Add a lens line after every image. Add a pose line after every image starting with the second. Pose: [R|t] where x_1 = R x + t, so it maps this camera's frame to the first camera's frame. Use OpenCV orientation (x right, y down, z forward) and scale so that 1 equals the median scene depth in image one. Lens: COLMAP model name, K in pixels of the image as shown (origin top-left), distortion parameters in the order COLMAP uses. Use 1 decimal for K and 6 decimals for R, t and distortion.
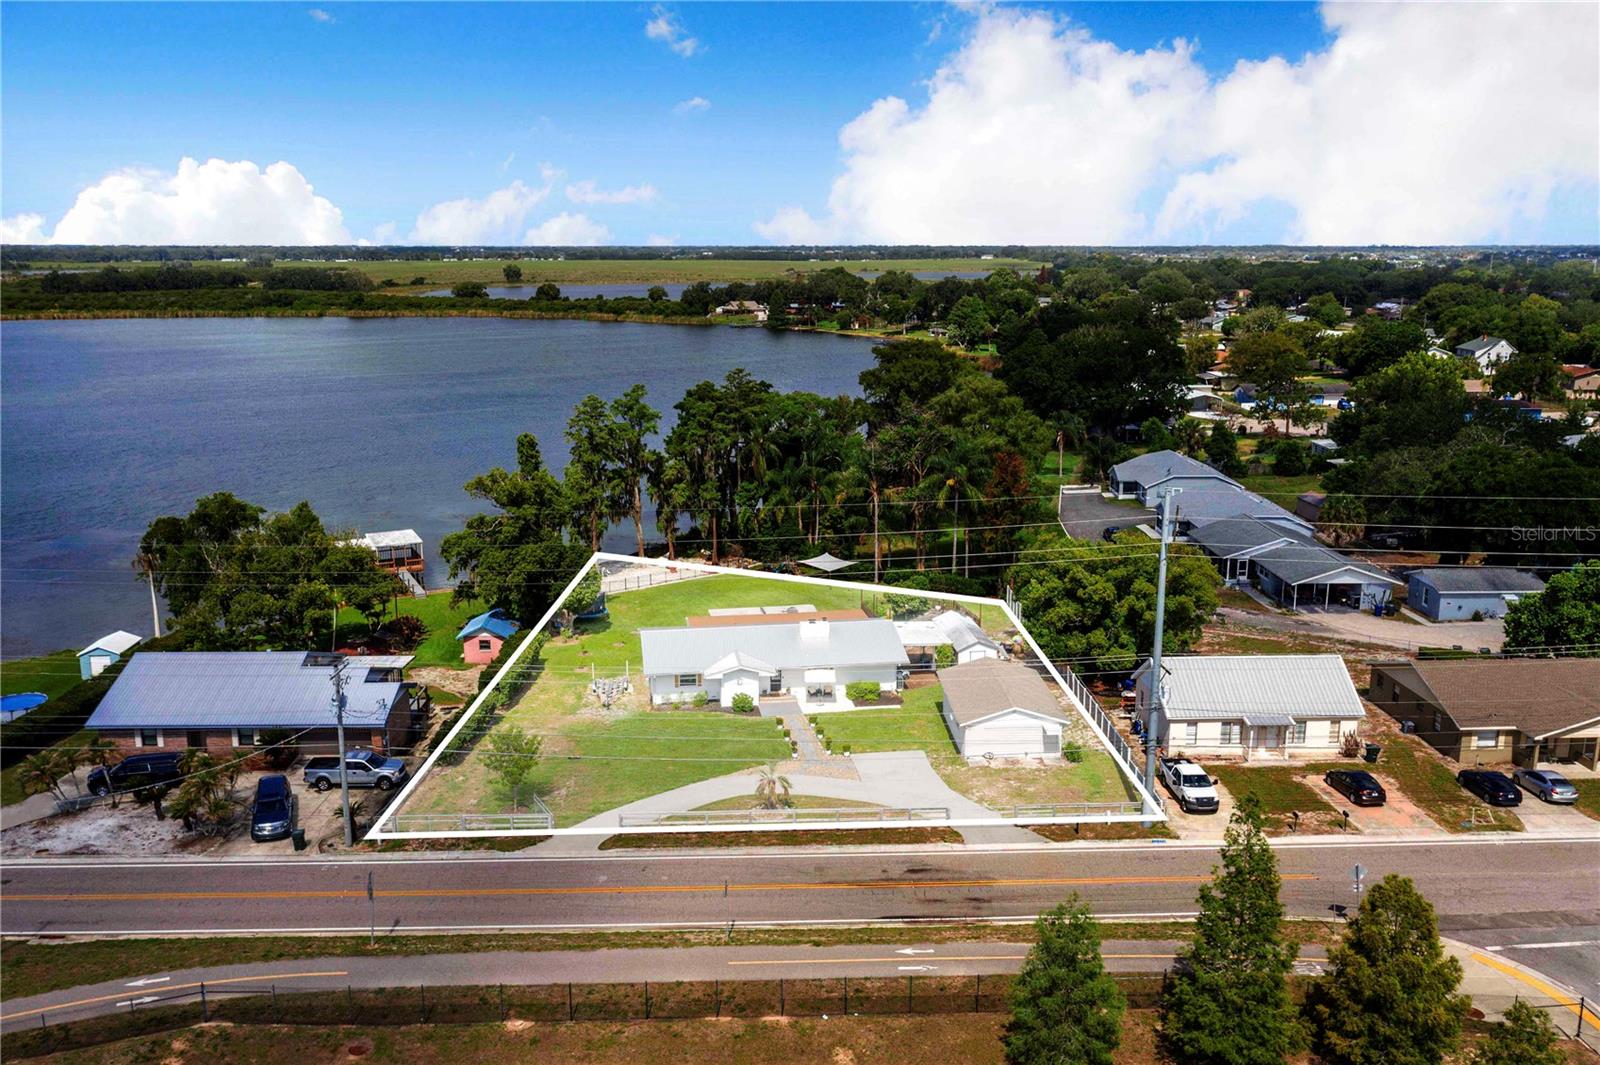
lens RADIAL K [[1288.0, 0, 774.5], [0, 1288.0, 513.8], [0, 0, 1]] dist [-0.001809, 0.003993]
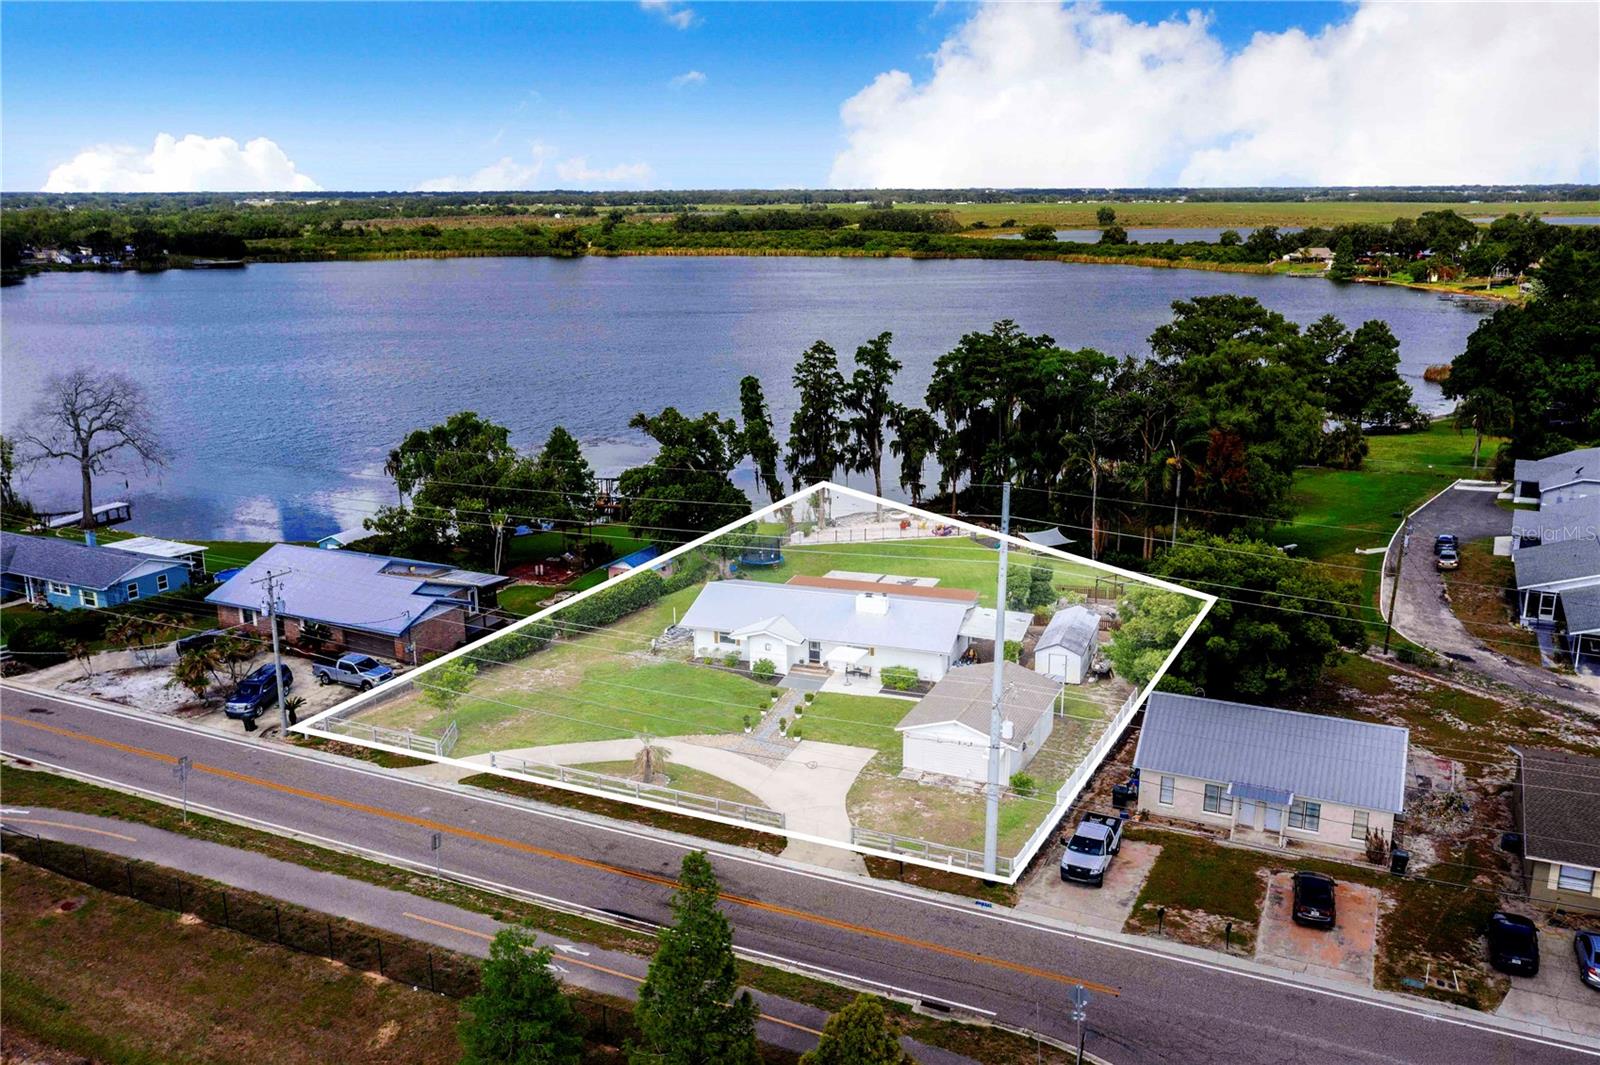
lens RADIAL K [[1288.0, 0, 774.5], [0, 1288.0, 513.8], [0, 0, 1]] dist [-0.001809, 0.003993]
pose [[0.893381, 0.104331, -0.437019, 0.270896], [-0.085603, 0.994374, 0.062395, -0.019618], [0.441070, -0.018332, 0.897285, 0.103650]]
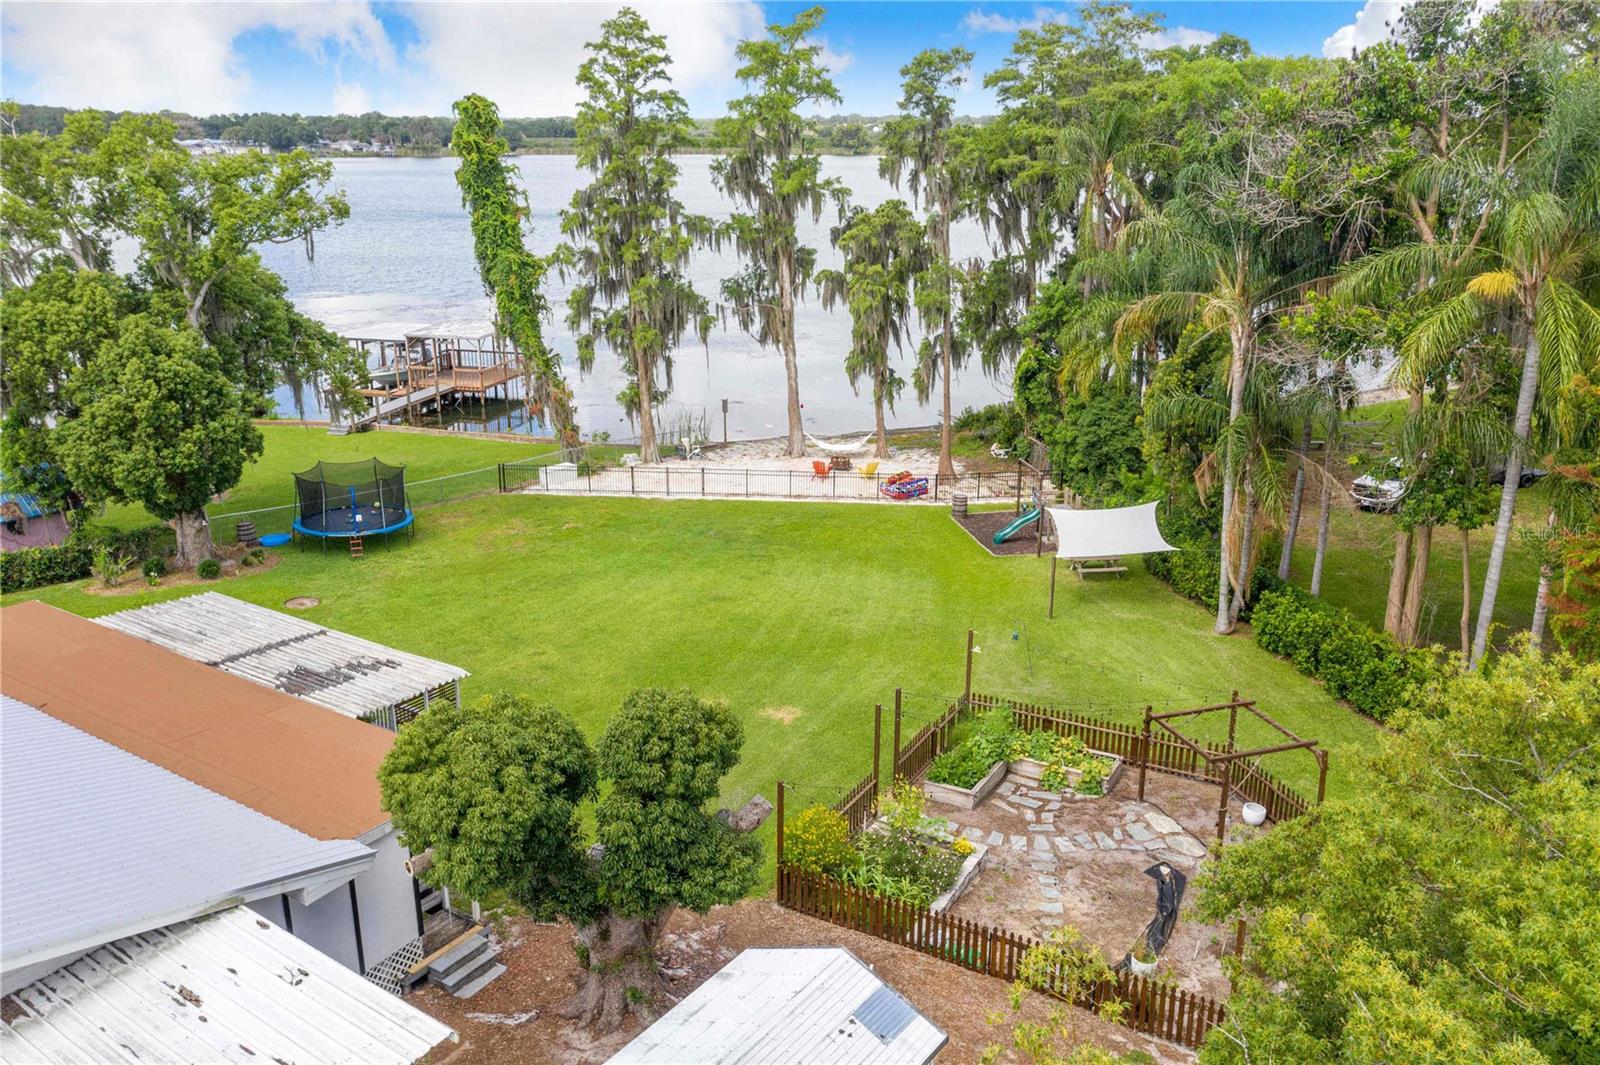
lens RADIAL K [[1288.0, 0, 774.5], [0, 1288.0, 513.8], [0, 0, 1]] dist [-0.001809, 0.003993]
pose [[0.751856, 0.196924, -0.629232, 0.183495], [-0.136446, 0.980167, 0.143716, -0.000476], [0.645054, -0.022198, 0.763814, 0.720988]]
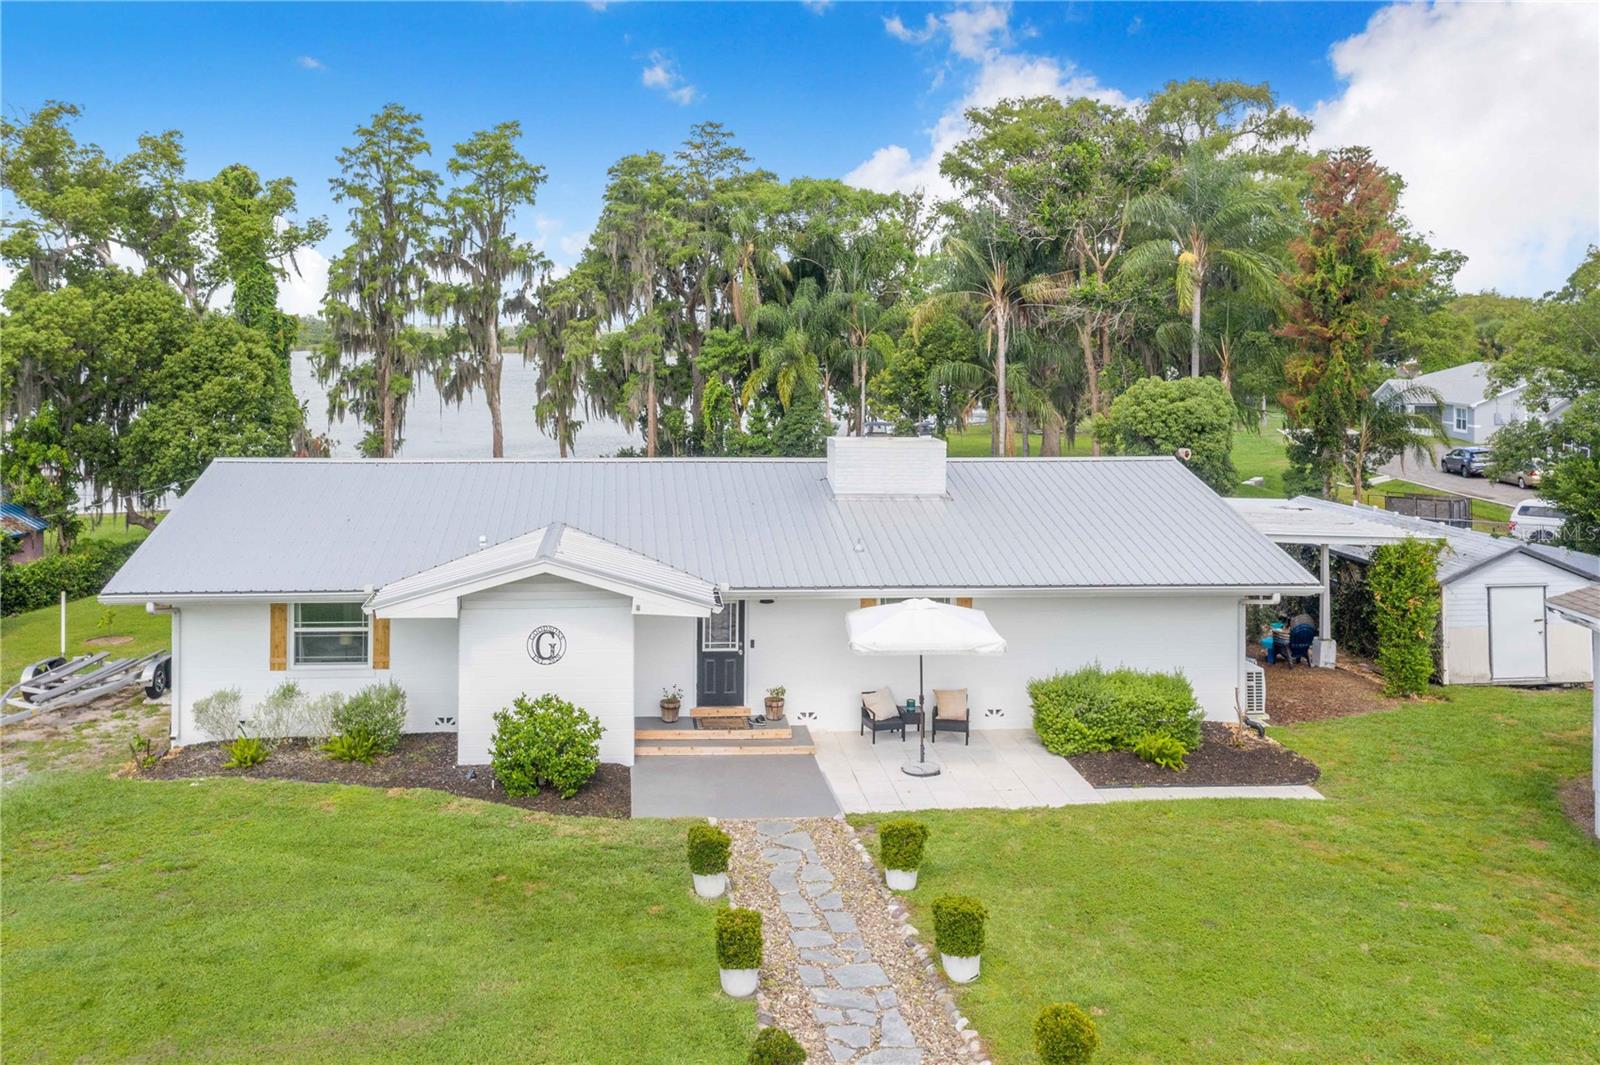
lens RADIAL K [[1333.4, 0, 714.1], [0, 1333.4, 332.3], [0, 0, 1]] dist [0.000591, -0.001242]
pose [[0.997812, 0.010989, -0.065188, 0.010428], [-0.023688, 0.980041, -0.197379, 0.086199], [0.061718, 0.198491, 0.978158, 0.545057]]
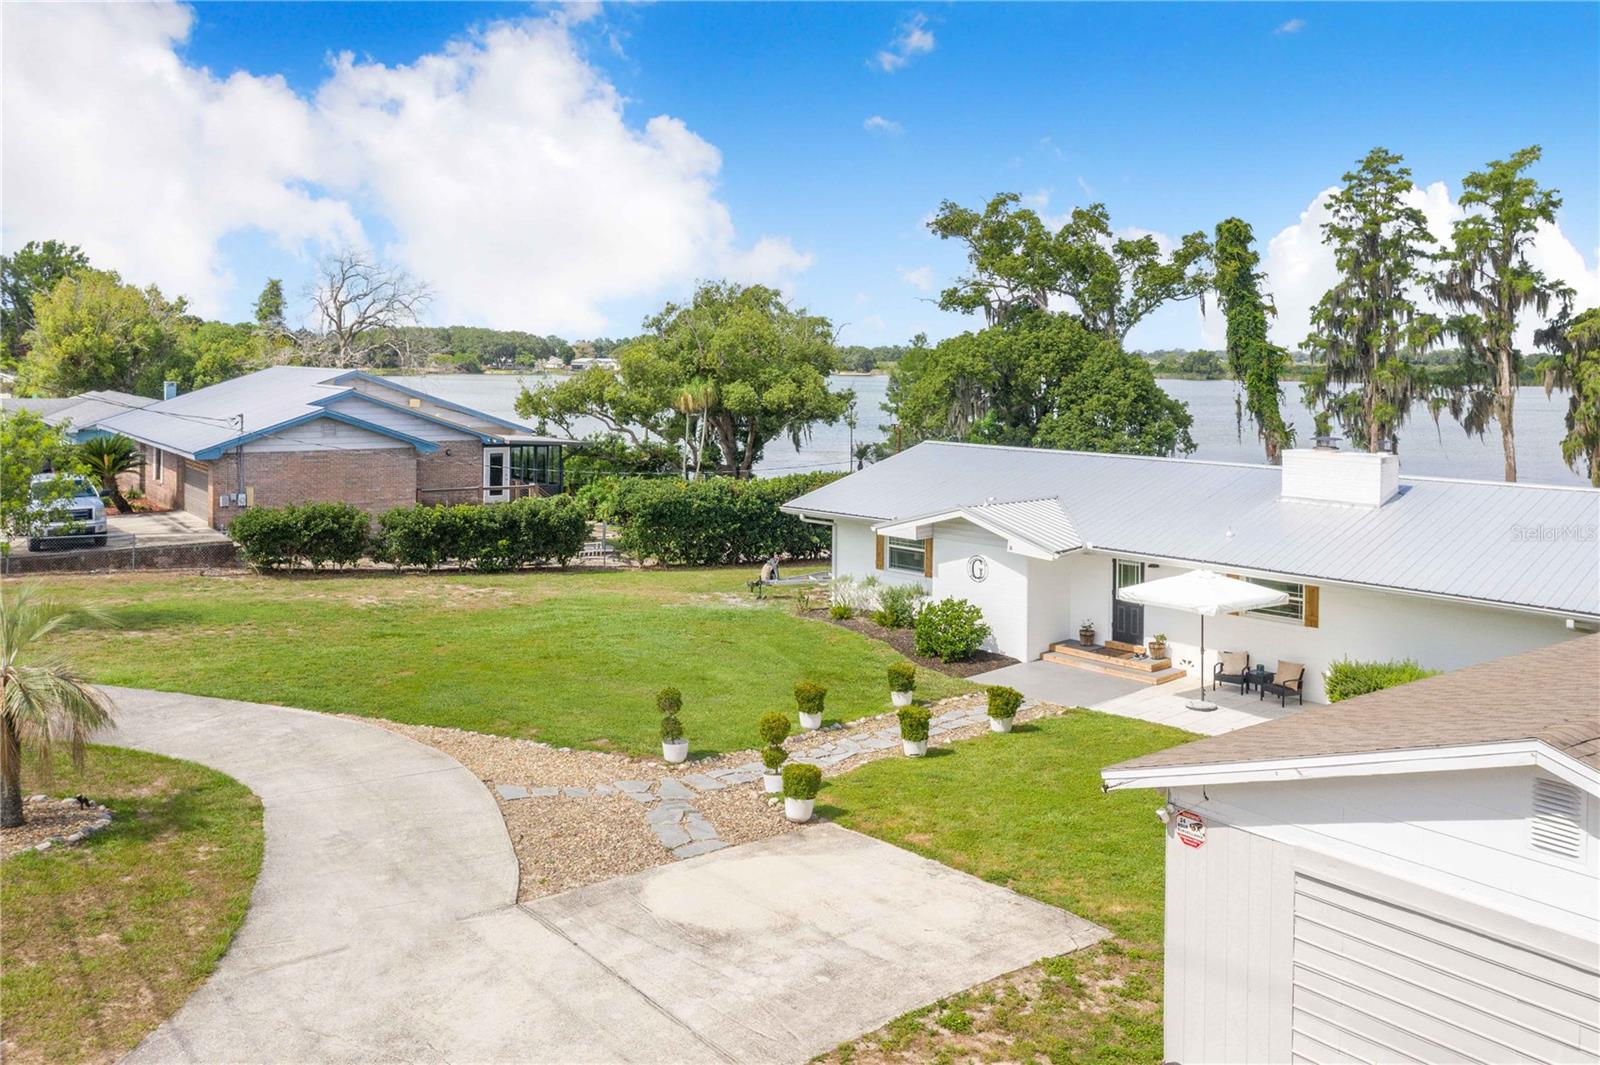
lens RADIAL K [[1309.1, 0, 798.7], [0, 1309.1, 379.0], [0, 0, 1]] dist [0.006468, 0.006442]
pose [[0.588014, 0.025453, -0.808450, 0.144482], [-0.173786, 0.980138, -0.095542, 0.086581], [0.789960, 0.196677, 0.580759, 0.542464]]
